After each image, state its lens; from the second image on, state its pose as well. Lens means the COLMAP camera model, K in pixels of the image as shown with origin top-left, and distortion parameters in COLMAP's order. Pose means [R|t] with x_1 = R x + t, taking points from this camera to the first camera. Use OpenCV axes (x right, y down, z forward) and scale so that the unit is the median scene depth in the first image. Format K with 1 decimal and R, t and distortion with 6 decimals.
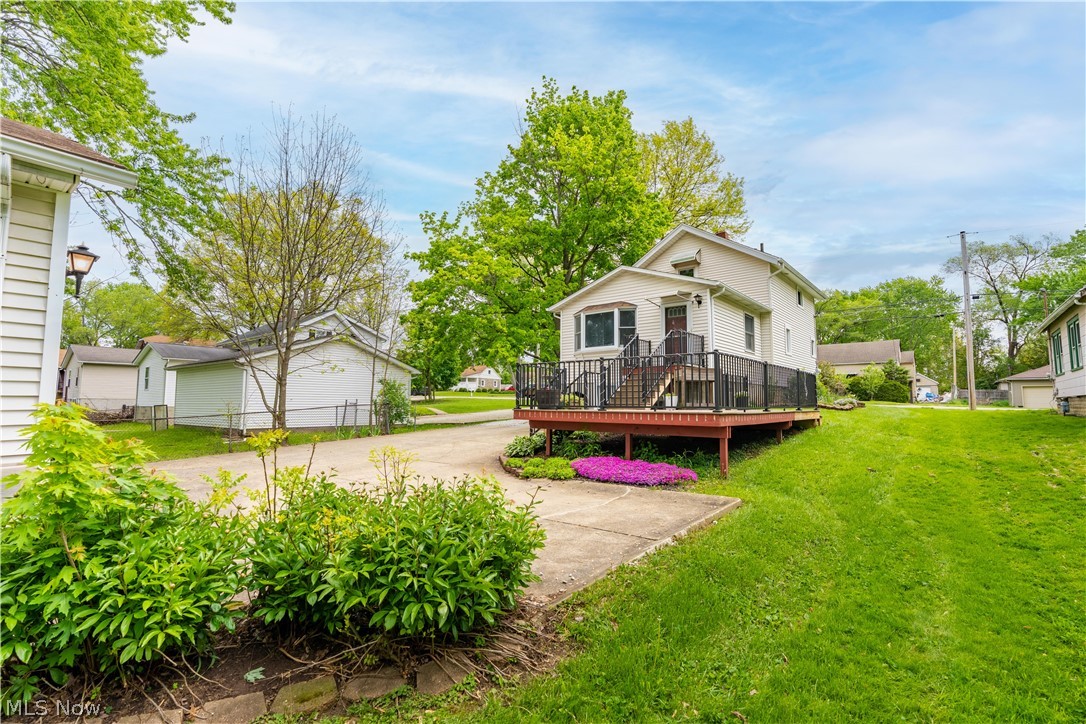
lens RADIAL K [[495.0, 0, 544.6], [0, 495.0, 365.0], [0, 0, 1]] dist [-0.006745, 0.000096]
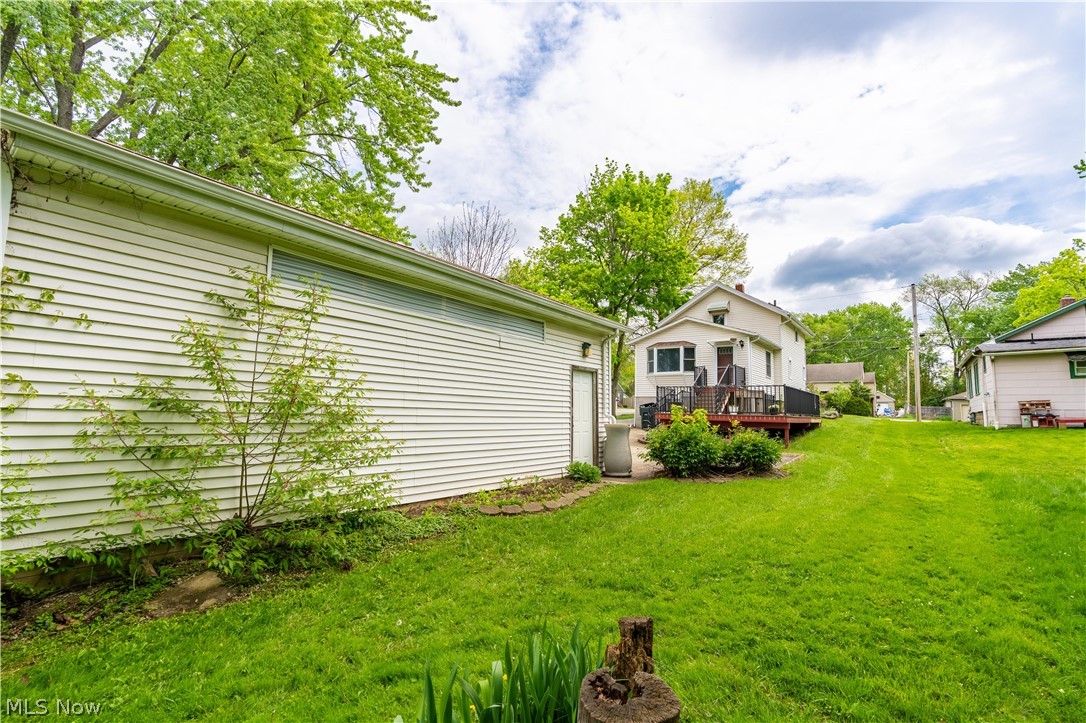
lens RADIAL K [[504.4, 0, 551.1], [0, 504.4, 365.5], [0, 0, 1]] dist [0.002734, 0.000100]
pose [[0.996953, 0.023880, 0.074264, -0.274998], [-0.022712, 0.999605, -0.016529, -0.018858], [-0.074629, 0.014792, 0.997102, -0.354571]]
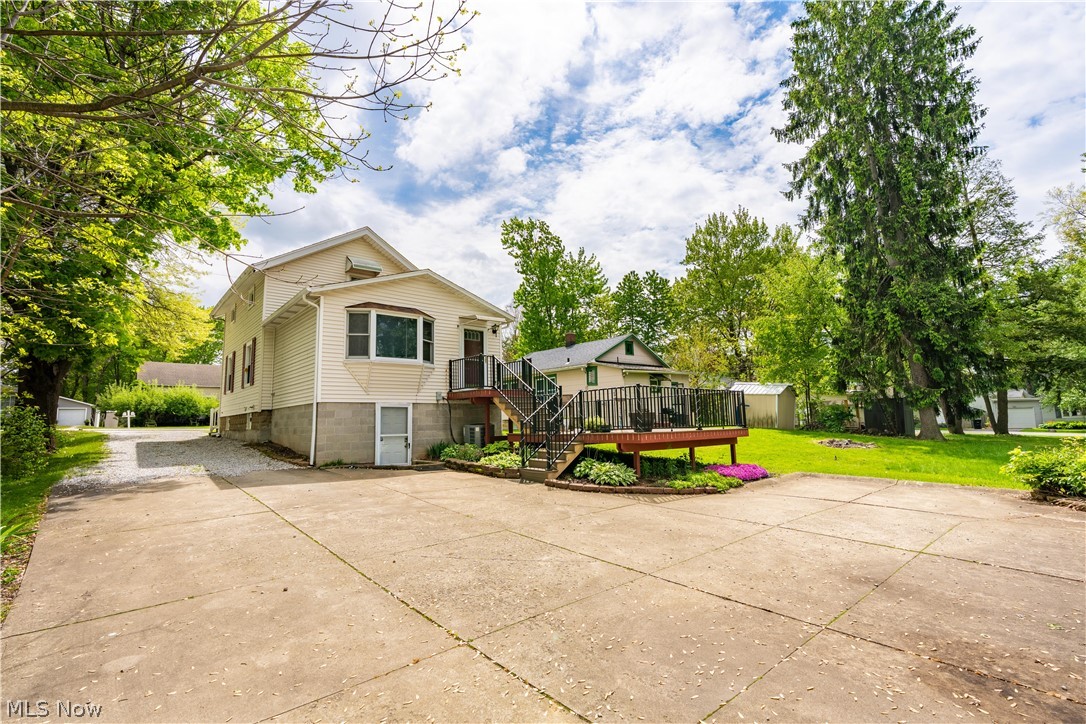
lens RADIAL K [[488.8, 0, 543.0], [0, 488.8, 362.0], [0, 0, 1]] dist [-0.001350, -0.000147]
pose [[0.183276, 0.094612, 0.978498, -0.523648], [-0.065769, 0.994308, -0.083822, 0.018062], [-0.980859, -0.048993, 0.188455, 0.492850]]
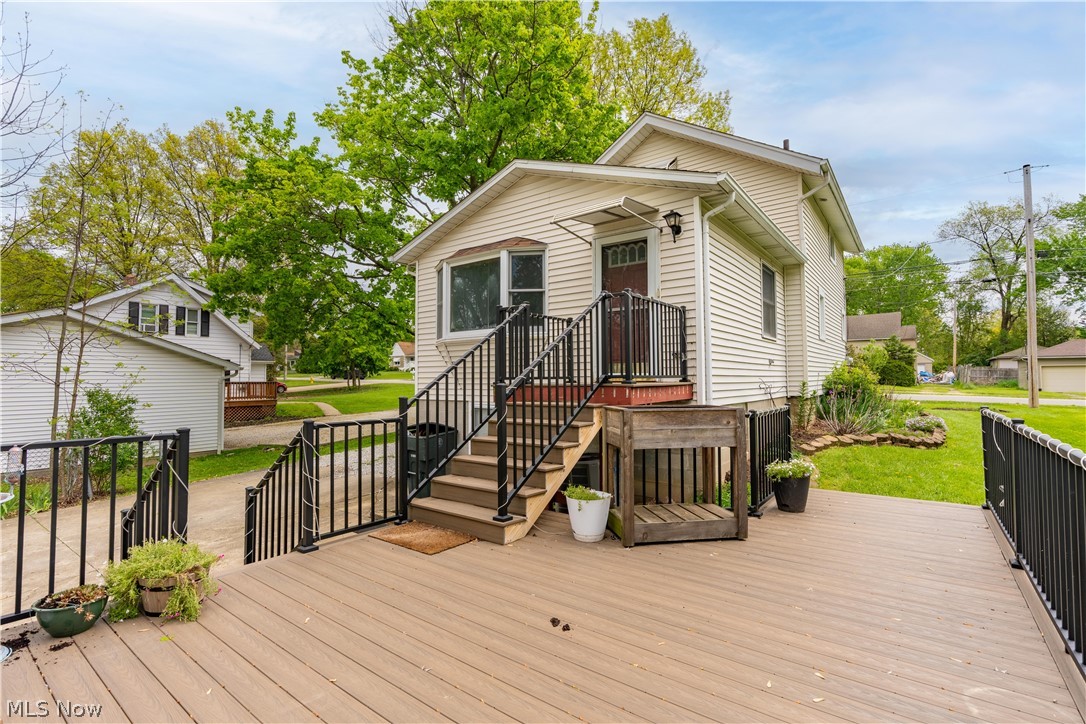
lens RADIAL K [[495.0, 0, 544.6], [0, 495.0, 365.0], [0, 0, 1]] dist [-0.006745, 0.000096]
pose [[0.998690, -0.010924, 0.049997, 0.125759], [0.008342, 0.998635, 0.051559, -0.022396], [-0.050492, -0.051075, 0.997418, 0.407950]]
